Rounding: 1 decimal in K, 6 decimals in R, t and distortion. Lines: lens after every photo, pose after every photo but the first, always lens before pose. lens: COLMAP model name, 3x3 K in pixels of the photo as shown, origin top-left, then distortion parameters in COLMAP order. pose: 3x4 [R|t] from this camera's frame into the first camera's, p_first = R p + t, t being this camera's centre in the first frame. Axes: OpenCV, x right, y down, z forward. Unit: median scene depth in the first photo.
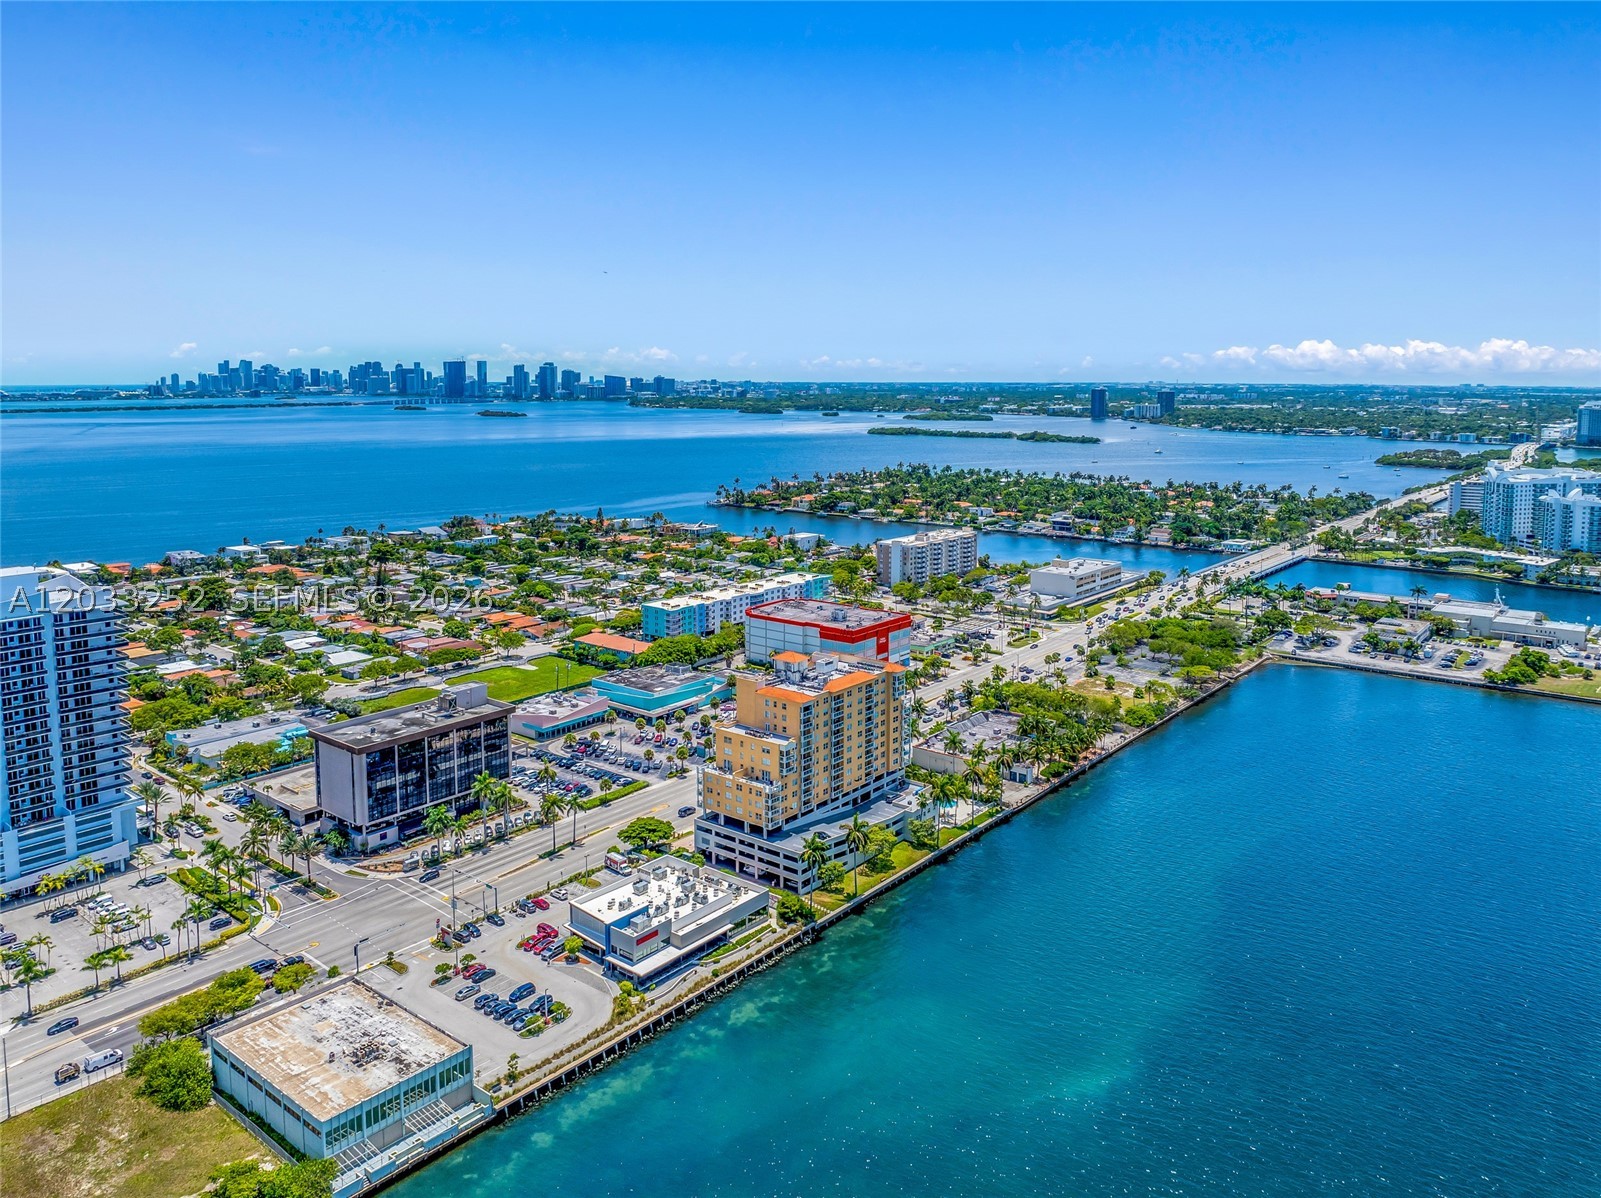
lens RADIAL K [[1164.7, 0, 804.1], [0, 1164.7, 477.2], [0, 0, 1]] dist [-0.030074, 0.004198]
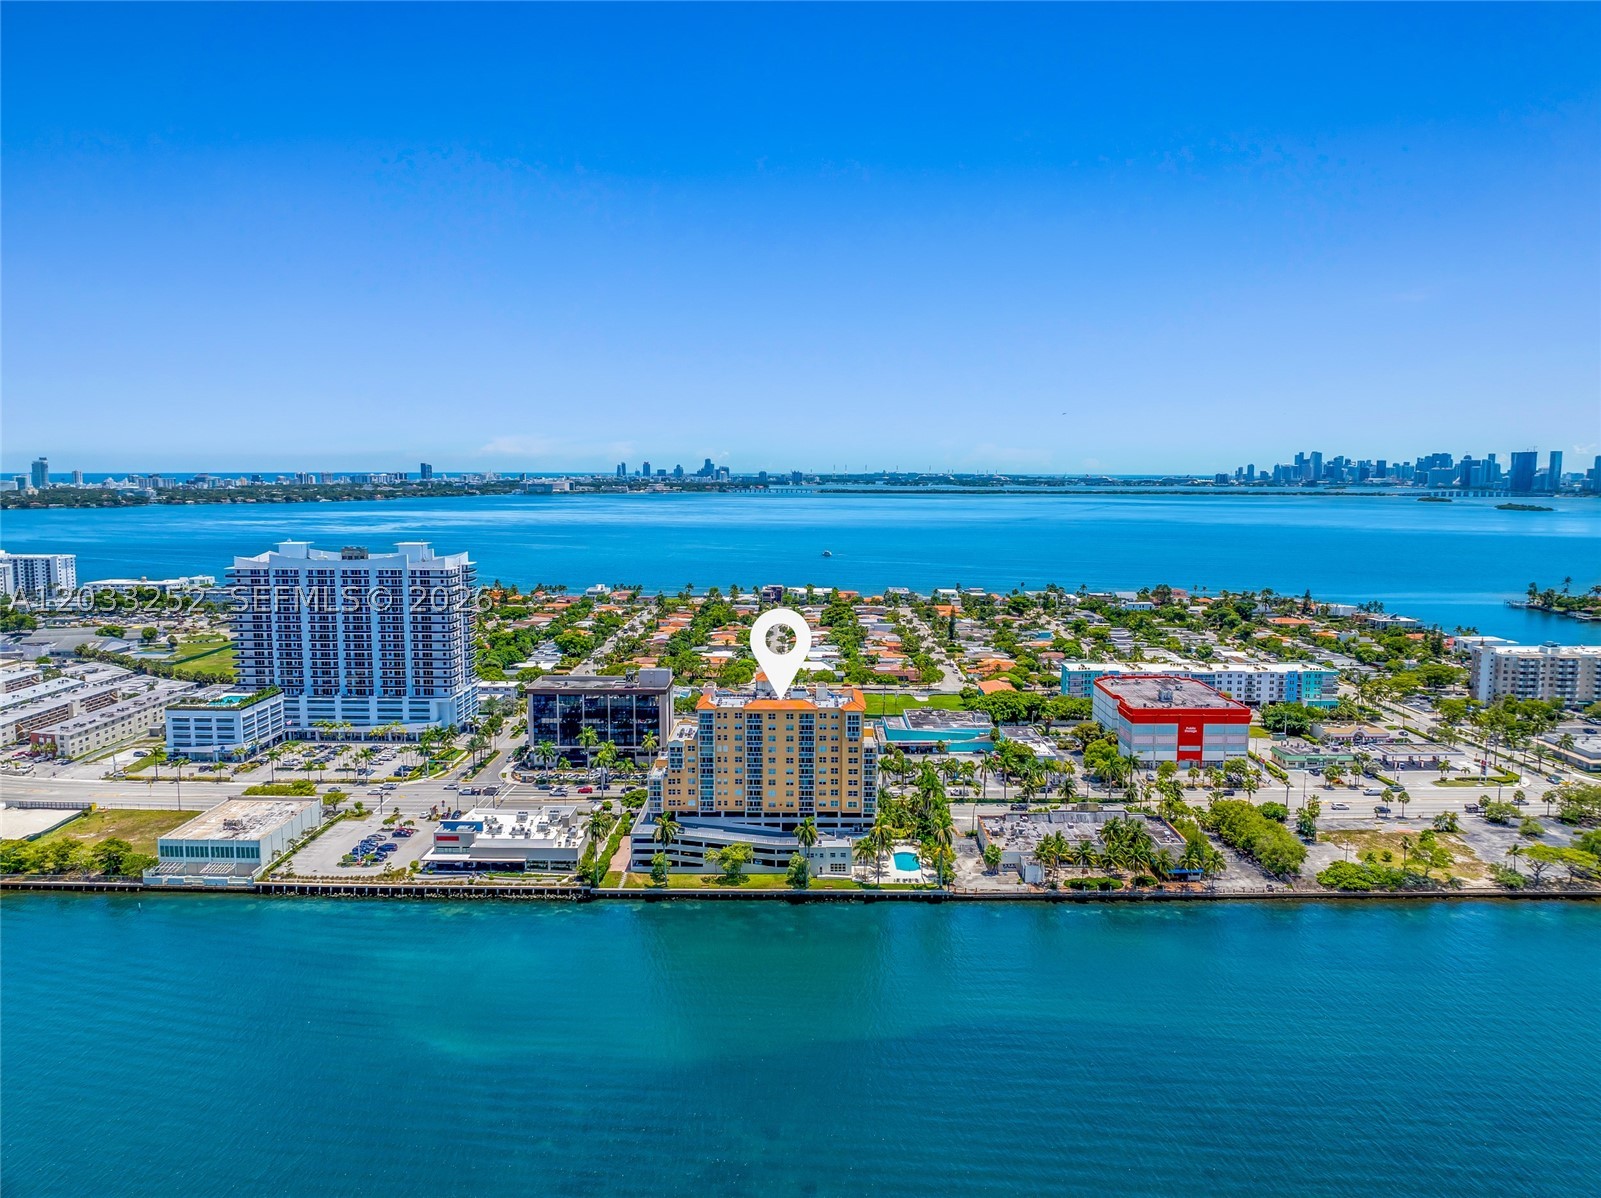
lens RADIAL K [[1129.5, 0, 808.5], [0, 1129.5, 563.2], [0, 0, 1]] dist [-0.038555, -0.002506]
pose [[0.622593, 0.067857, -0.779598, 0.778620], [-0.070649, 0.997039, 0.030362, 0.018236], [0.779350, 0.036175, 0.625544, 0.377831]]
